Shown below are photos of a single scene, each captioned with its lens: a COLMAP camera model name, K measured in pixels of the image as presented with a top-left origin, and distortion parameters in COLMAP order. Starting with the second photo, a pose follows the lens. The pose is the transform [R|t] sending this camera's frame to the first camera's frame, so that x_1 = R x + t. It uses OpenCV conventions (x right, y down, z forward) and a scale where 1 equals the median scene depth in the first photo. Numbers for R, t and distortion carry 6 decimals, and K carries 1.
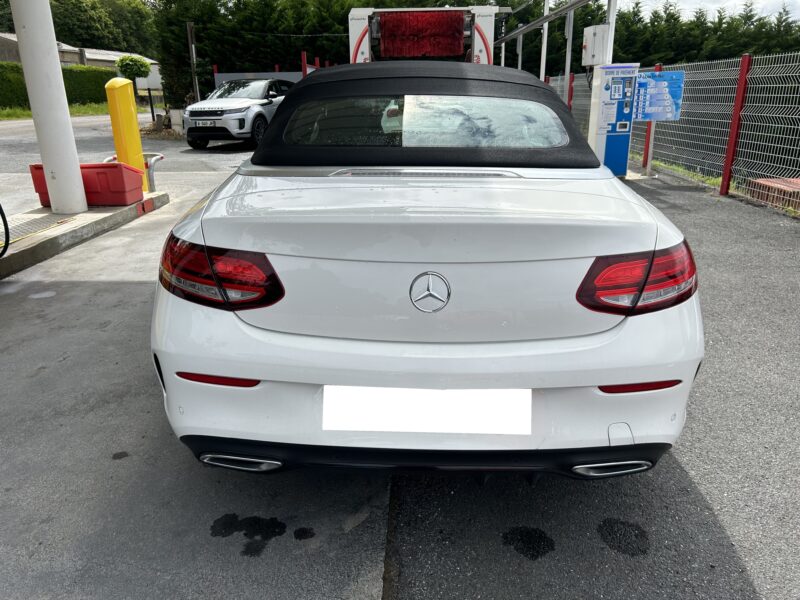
lens RADIAL K [[610.4, 0, 393.4], [0, 610.4, 305.9], [0, 0, 1]] dist [0.029226, -0.036262]
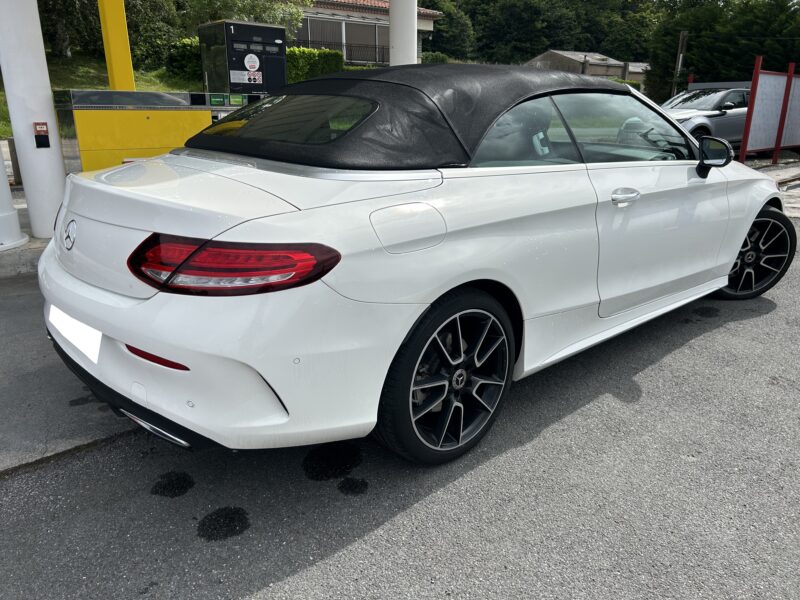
lens RADIAL K [[610.4, 0, 396.5], [0, 610.4, 305.8], [0, 0, 1]] dist [0.029226, -0.036262]
pose [[0.684842, 0.237502, -0.688901, 0.169859], [-0.249968, 0.964599, 0.084055, -0.018422], [0.684476, 0.114639, 0.719966, 0.060942]]
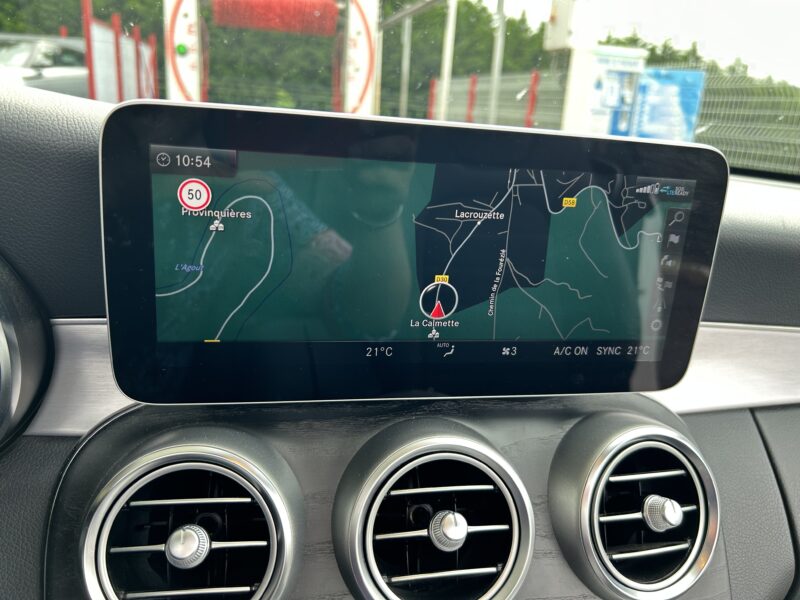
lens RADIAL K [[610.4, 0, 406.2], [0, 610.4, 295.7], [0, 0, 1]] dist [0.029226, -0.036262]
pose [[0.964591, 0.004186, 0.263717, 0.006370], [0.004064, 0.999519, -0.030732, -0.079316], [-0.263719, 0.030716, 0.964110, 0.284762]]
